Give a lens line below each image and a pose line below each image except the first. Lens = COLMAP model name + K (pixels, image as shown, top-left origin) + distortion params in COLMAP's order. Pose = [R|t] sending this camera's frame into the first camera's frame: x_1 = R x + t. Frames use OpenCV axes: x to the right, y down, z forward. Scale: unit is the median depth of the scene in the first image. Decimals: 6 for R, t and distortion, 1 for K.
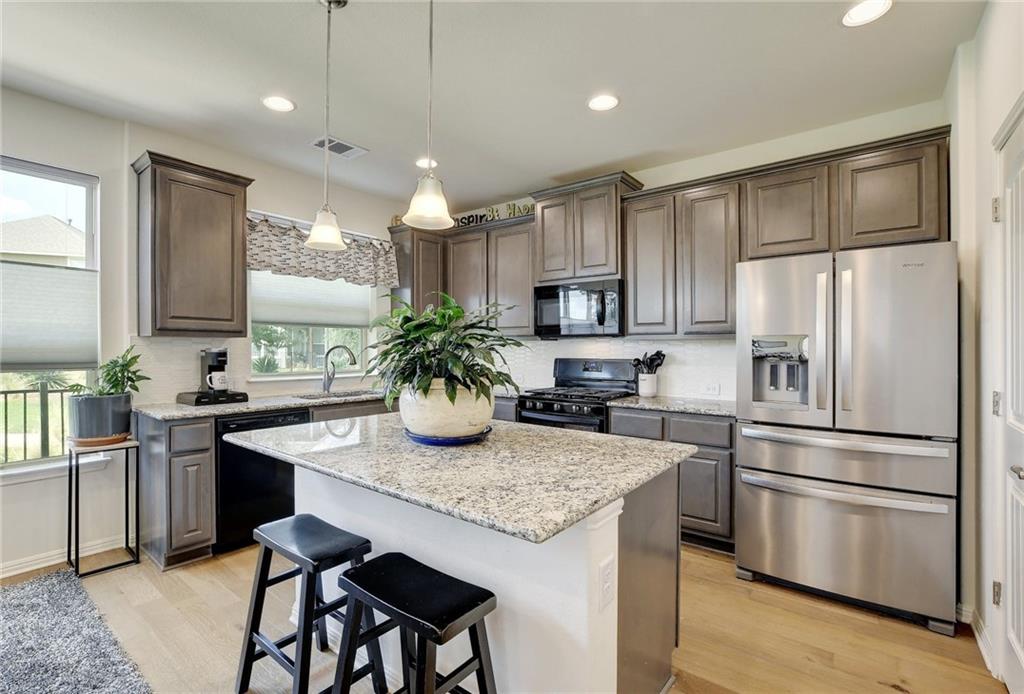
lens RADIAL K [[466.4, 0, 490.3], [0, 466.4, 345.3], [0, 0, 1]] dist [0.002077, 0.000161]
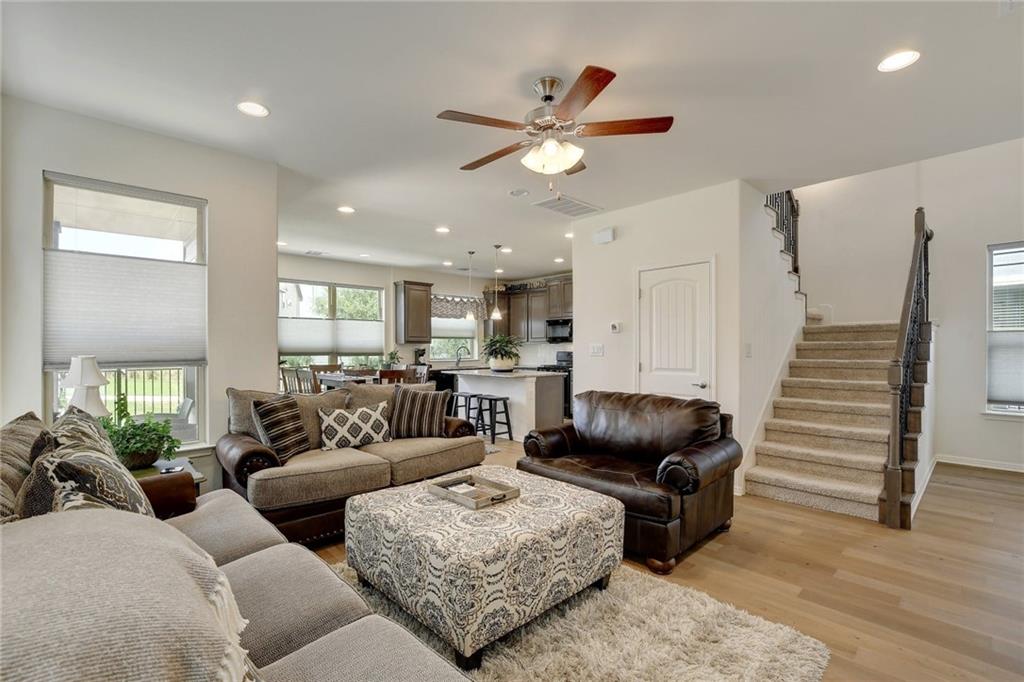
lens RADIAL K [[455.9, 0, 509.4], [0, 455.9, 350.4], [0, 0, 1]] dist [-0.009556, 0.000819]
pose [[0.990442, -0.001761, -0.137915, 0.313122], [0.002886, 0.999964, 0.007951, 0.003161], [0.137896, -0.008273, 0.990412, -1.729473]]
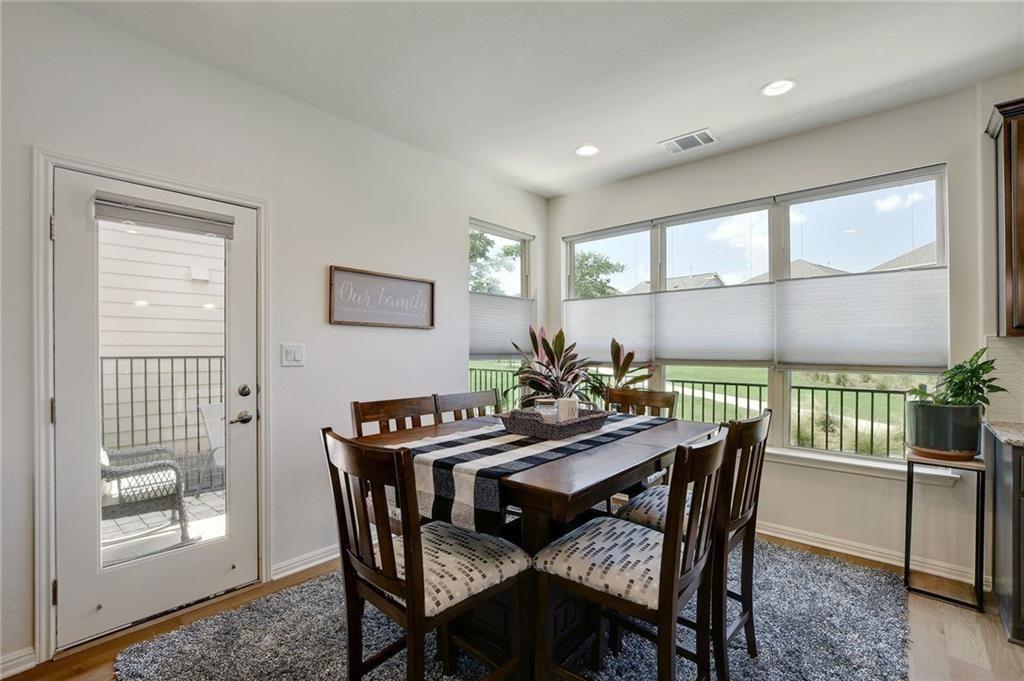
lens RADIAL K [[455.9, 0, 511.7], [0, 455.9, 347.1], [0, 0, 1]] dist [-0.009556, 0.000819]
pose [[-0.043360, -0.001447, -0.999058, 0.074029], [-0.002148, 0.999997, -0.001355, 0.001121], [0.999057, 0.002087, -0.043363, 0.202791]]
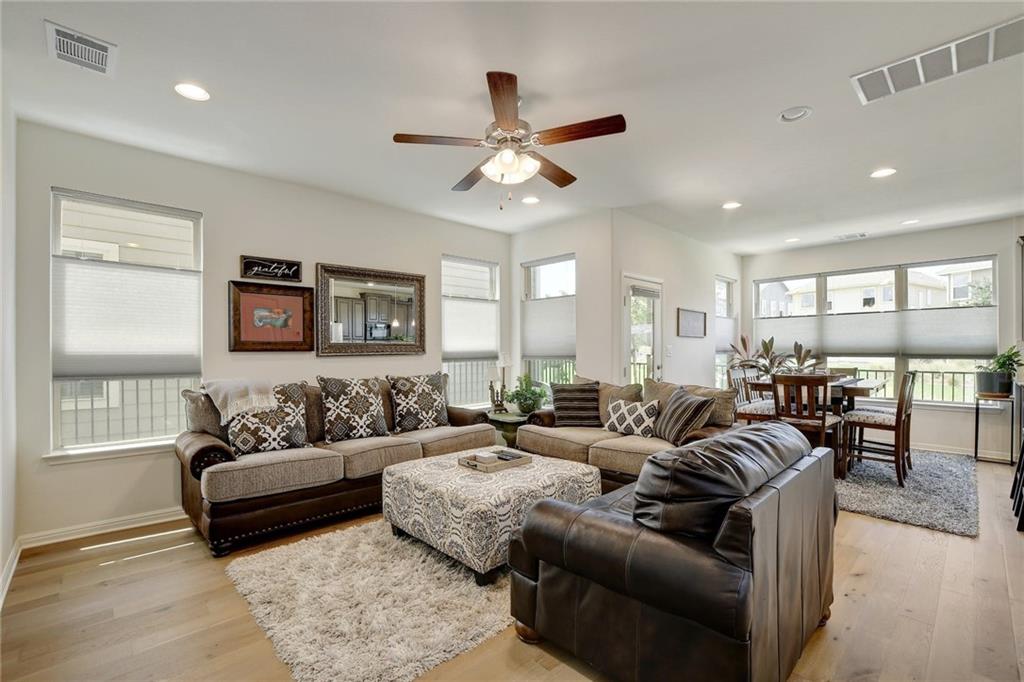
lens RADIAL K [[455.9, 0, 510.6], [0, 455.9, 352.2], [0, 0, 1]] dist [-0.009556, 0.000819]
pose [[-0.123661, 0.007785, -0.992294, 1.209844], [0.003143, 0.999967, 0.007454, 0.006103], [0.992320, -0.002197, -0.123681, -0.711674]]
